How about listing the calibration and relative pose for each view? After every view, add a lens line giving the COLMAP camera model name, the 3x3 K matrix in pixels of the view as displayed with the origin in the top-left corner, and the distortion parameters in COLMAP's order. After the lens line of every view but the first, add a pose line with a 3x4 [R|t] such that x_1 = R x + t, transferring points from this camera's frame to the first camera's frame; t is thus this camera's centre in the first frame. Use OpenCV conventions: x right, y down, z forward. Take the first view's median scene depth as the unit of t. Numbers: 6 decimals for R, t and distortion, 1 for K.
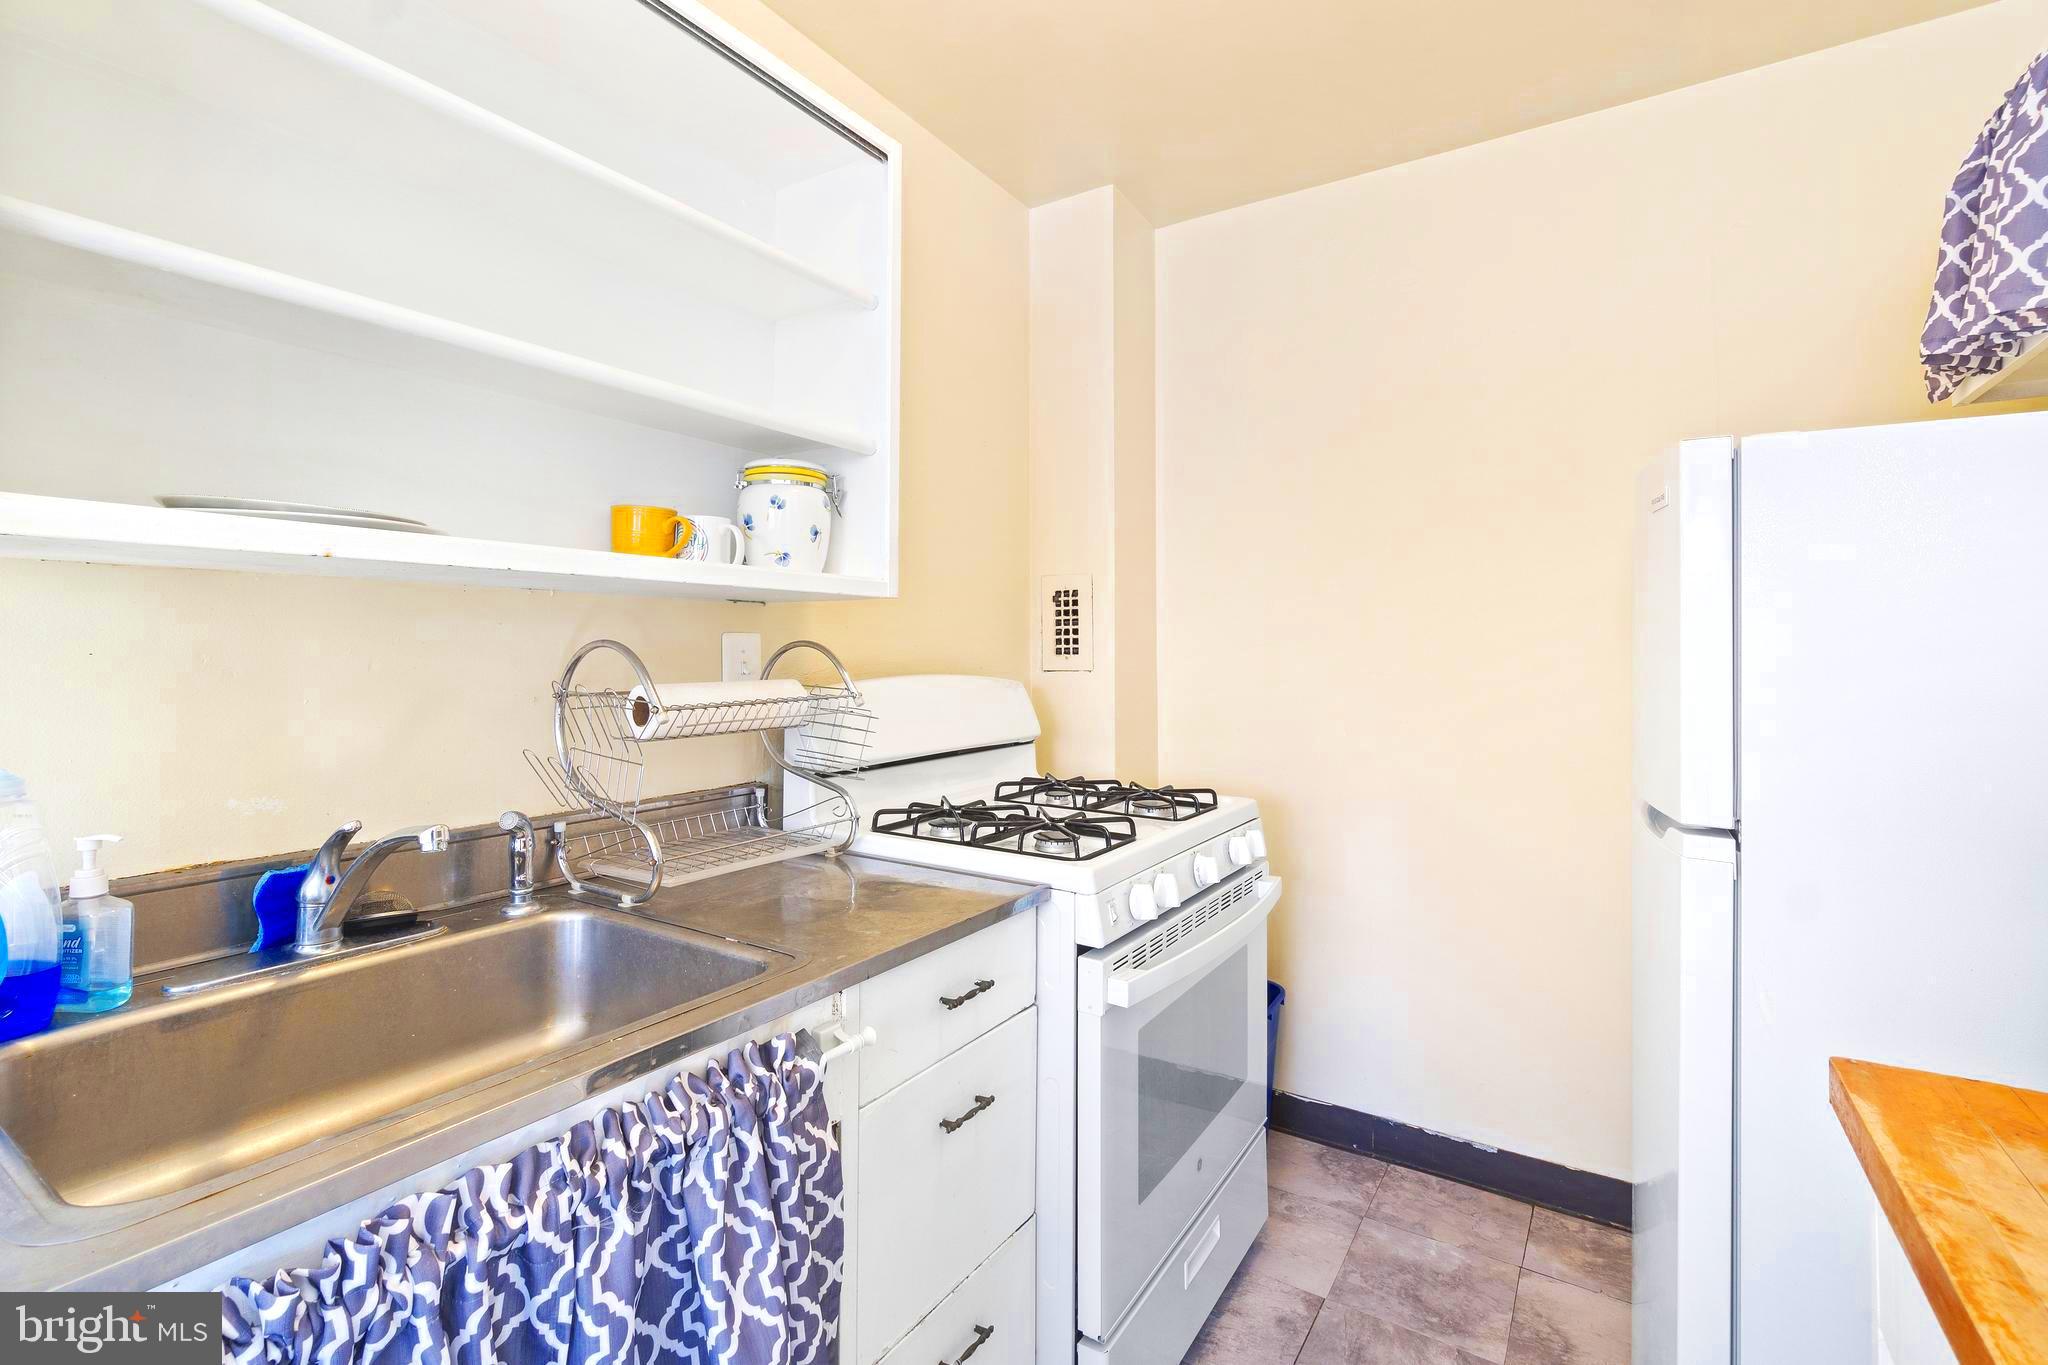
lens RADIAL K [[920.6, 0, 1016.6], [0, 920.6, 621.0], [0, 0, 1]] dist [-0.002238, 0.000195]
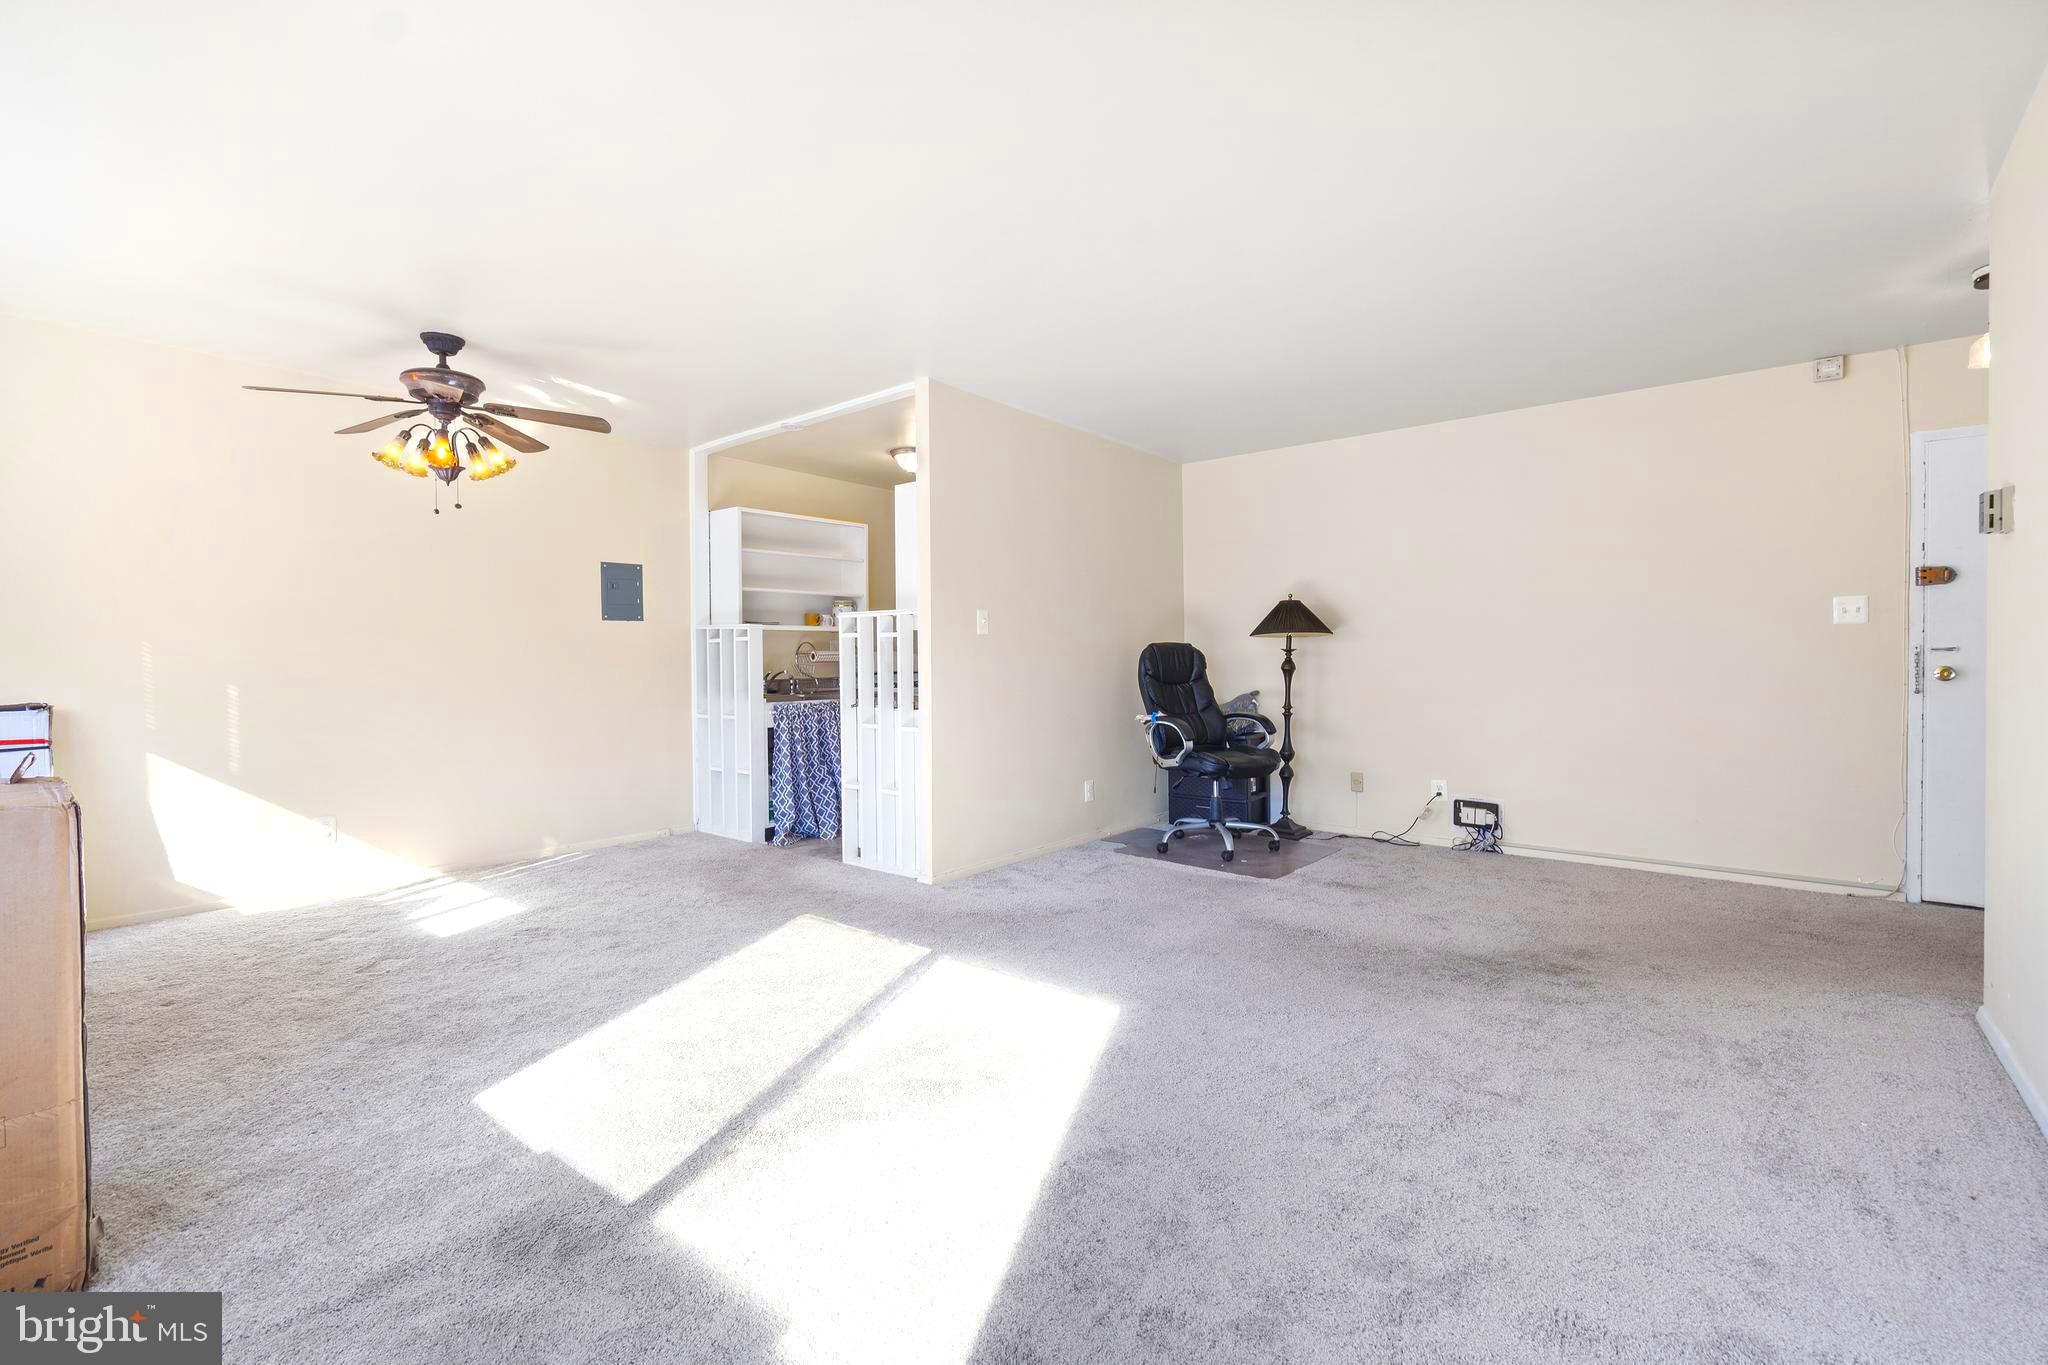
lens RADIAL K [[897.6, 0, 1017.0], [0, 897.6, 671.5], [0, 0, 1]] dist [-0.000747, 0.000028]
pose [[0.992788, -0.006338, -0.119716, 0.928680], [0.010786, 0.999274, 0.036543, 0.007840], [0.119397, -0.037571, 0.992135, -2.699636]]
